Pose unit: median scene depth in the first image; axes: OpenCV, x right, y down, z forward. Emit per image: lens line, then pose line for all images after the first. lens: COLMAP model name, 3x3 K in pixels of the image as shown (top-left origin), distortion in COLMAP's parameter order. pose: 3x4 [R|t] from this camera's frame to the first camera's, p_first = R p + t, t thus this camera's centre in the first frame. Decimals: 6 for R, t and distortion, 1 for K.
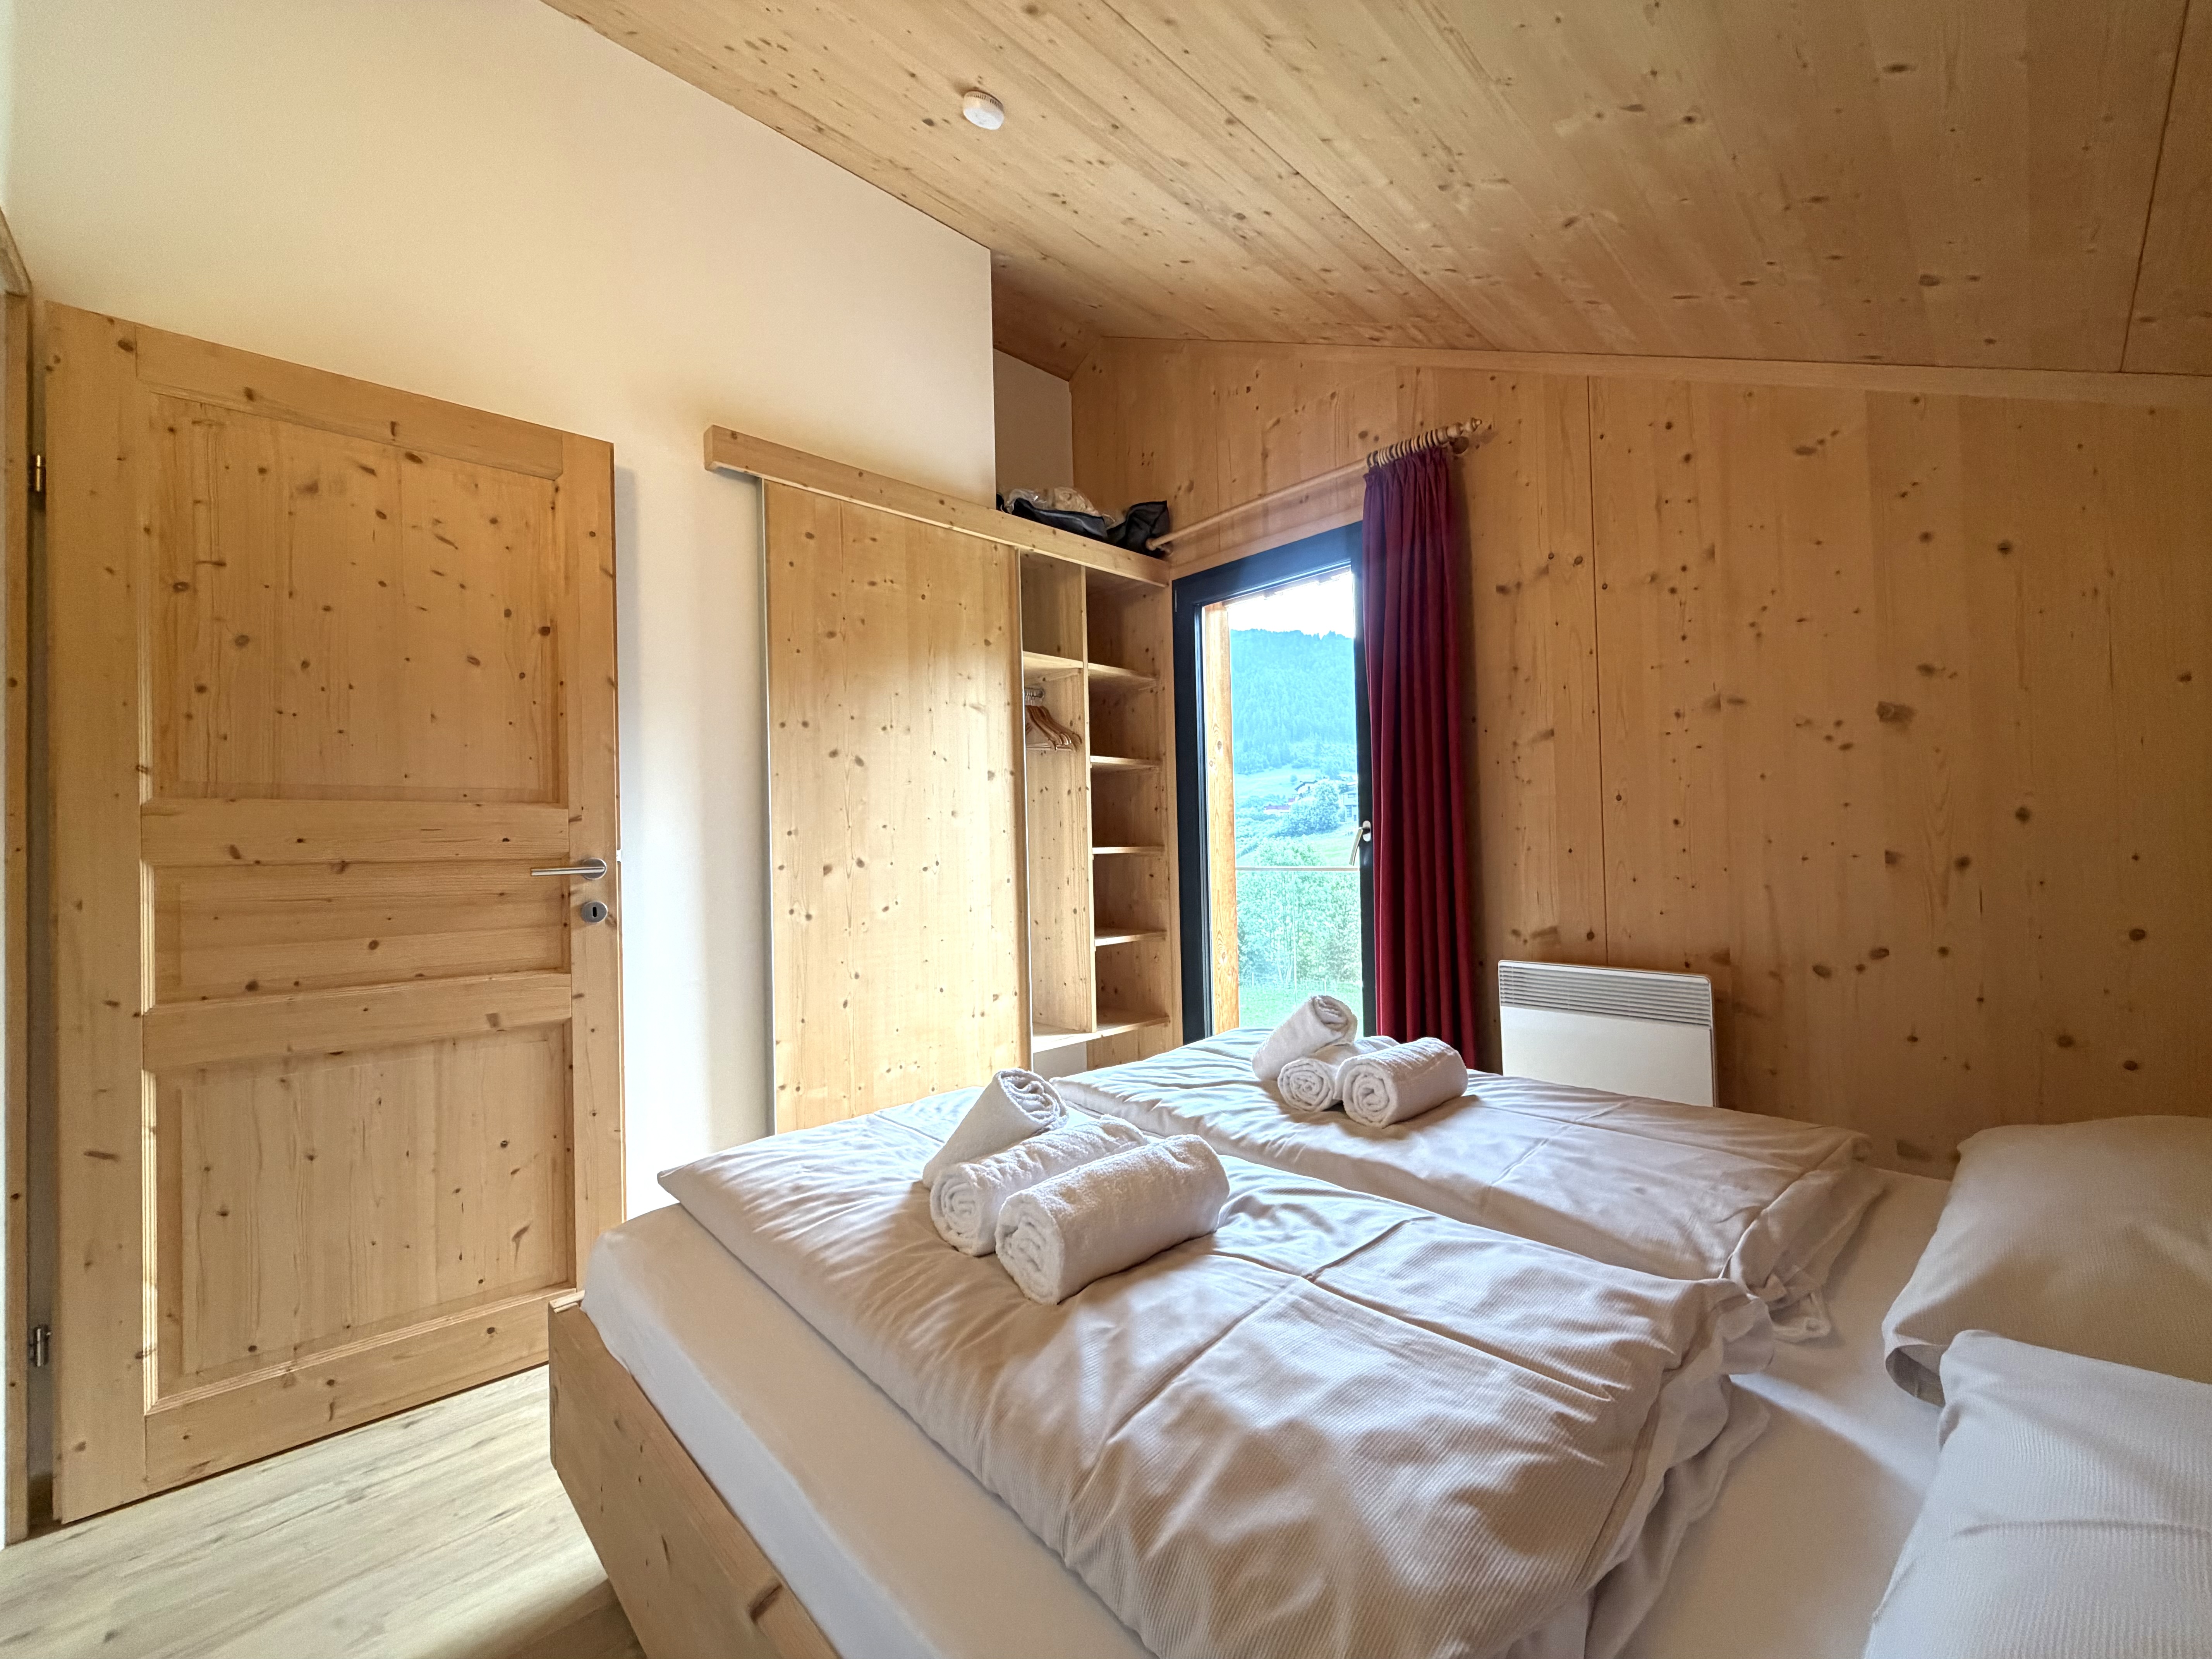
lens RADIAL K [[879.8, 0, 1107.6], [0, 879.8, 828.0], [0, 0, 1]] dist [-0.001489, 0.001127]
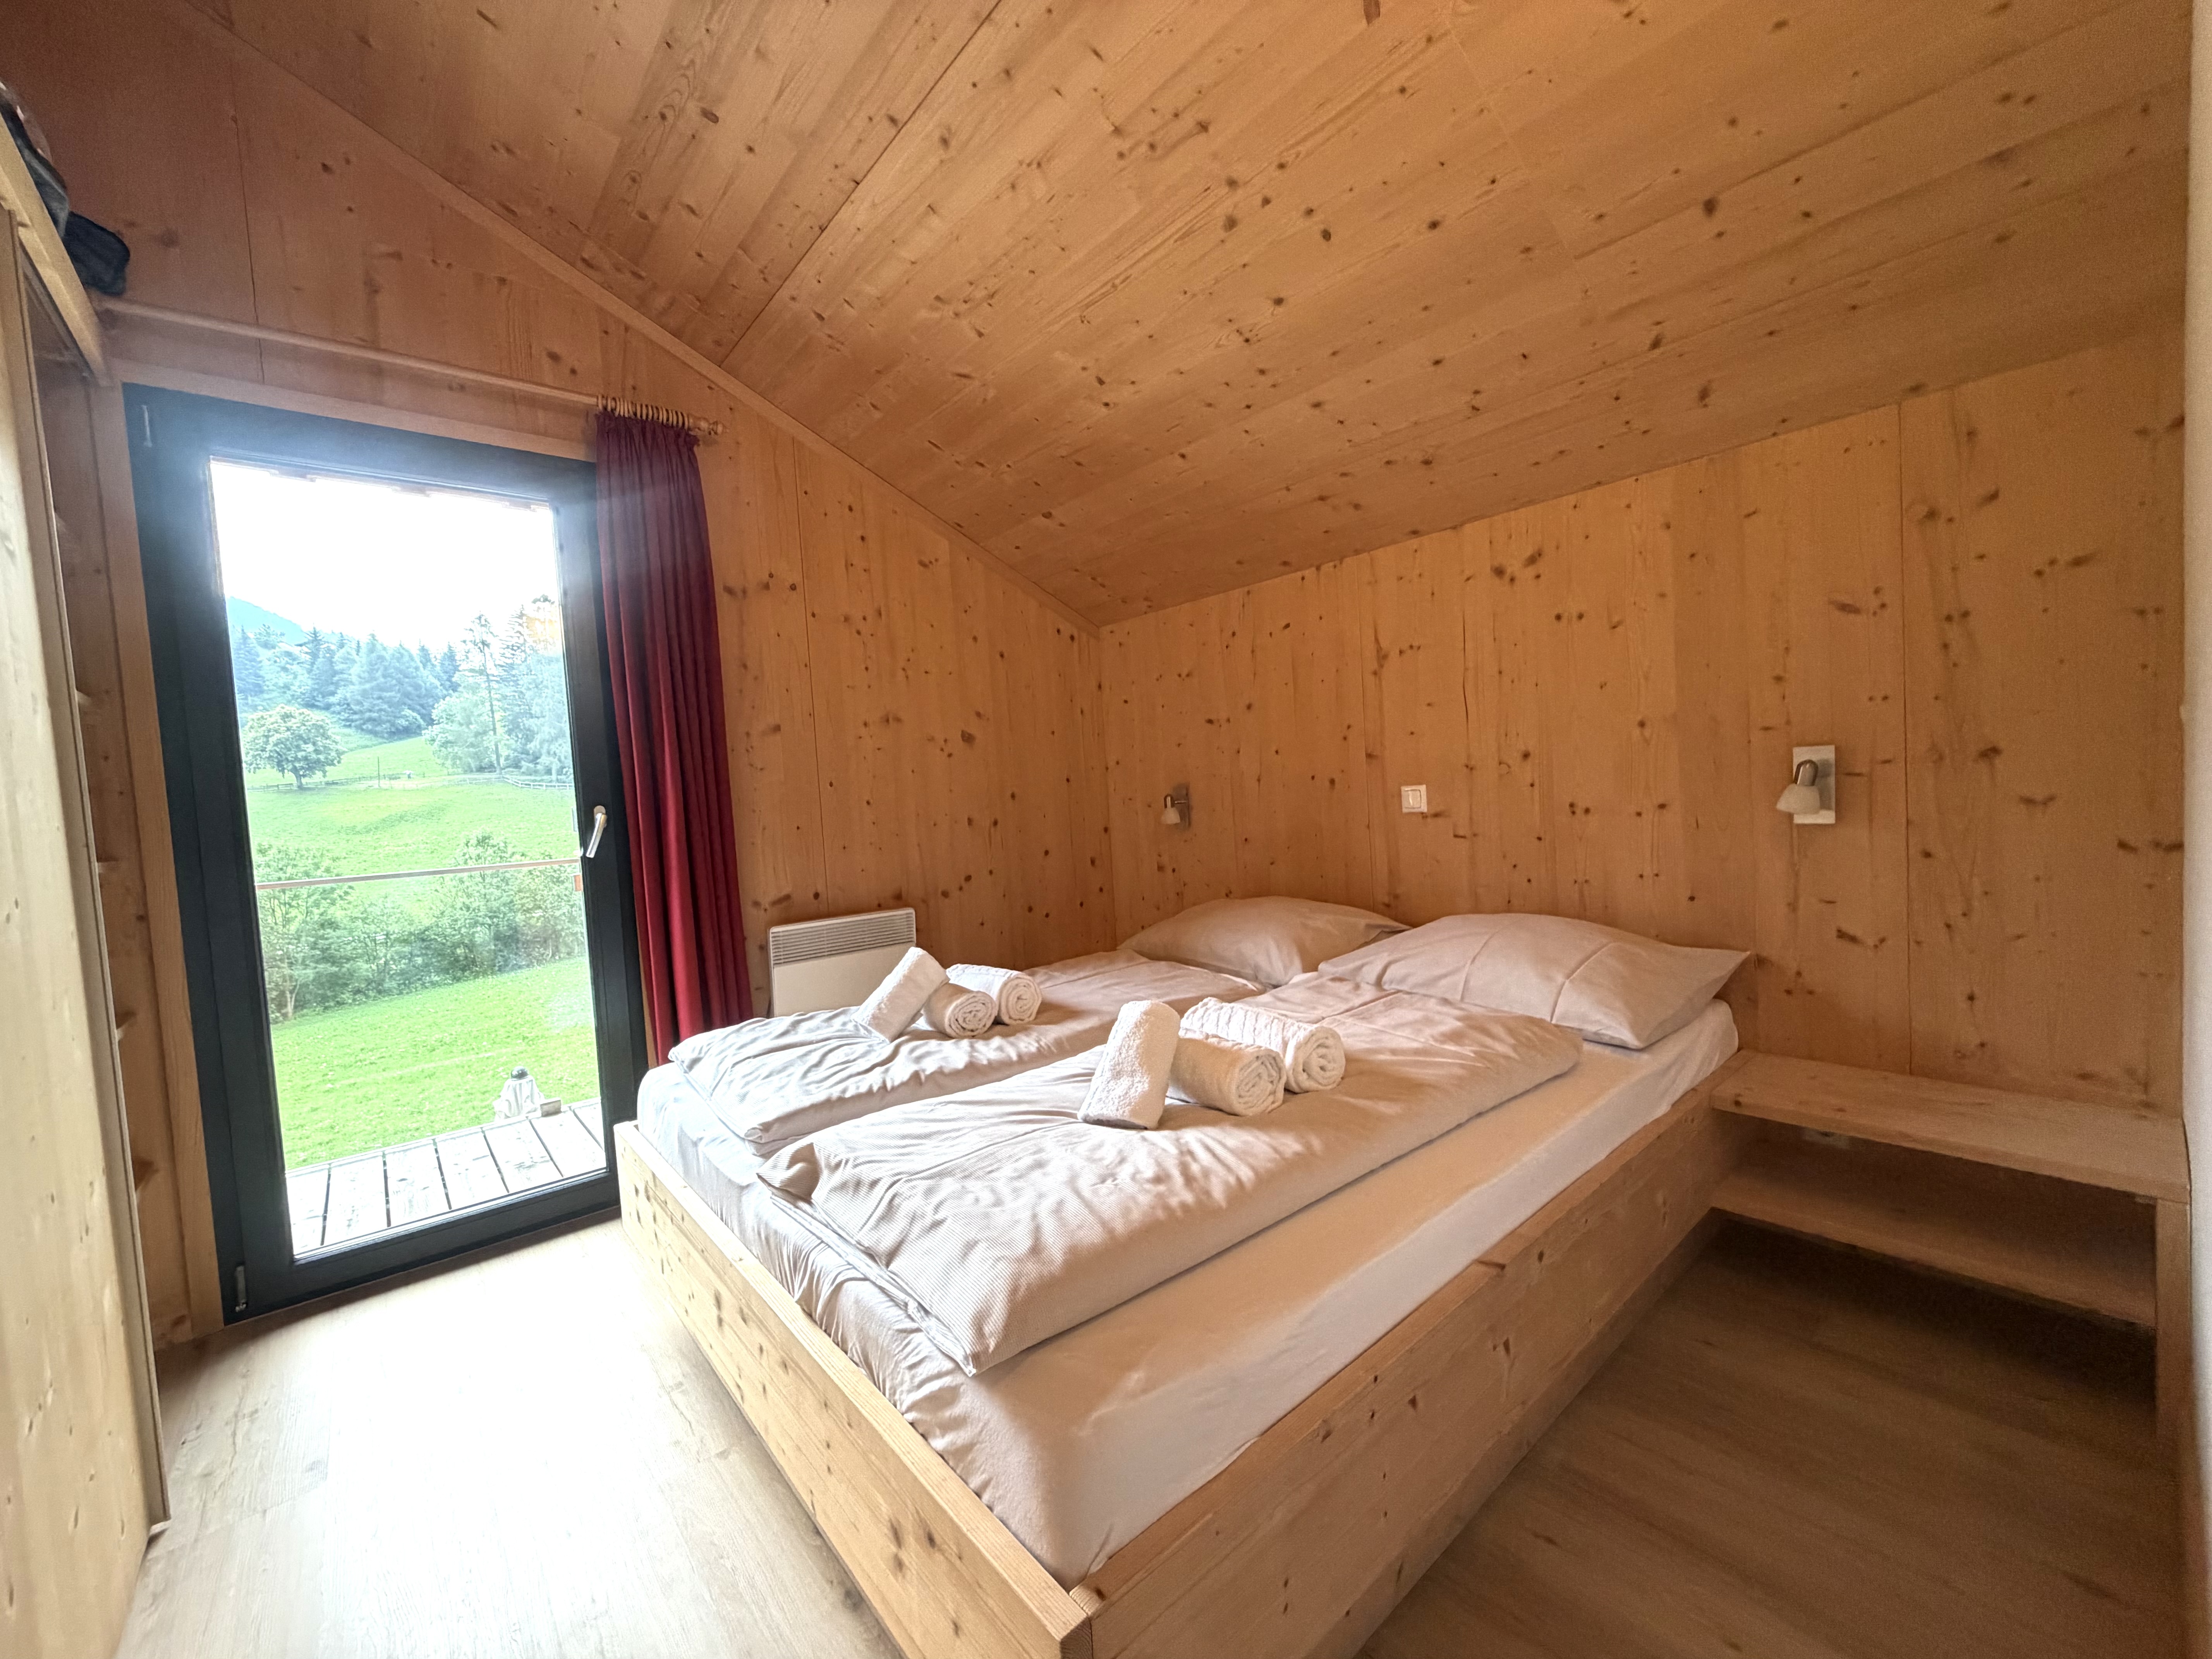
lens RADIAL K [[879.8, 0, 1104.4], [0, 879.8, 824.2], [0, 0, 1]] dist [-0.001489, 0.001127]
pose [[0.058242, -0.019315, 0.998116, -0.778145], [0.035341, 0.999226, 0.017274, 0.017808], [-0.997677, 0.034268, 0.058880, 0.617384]]
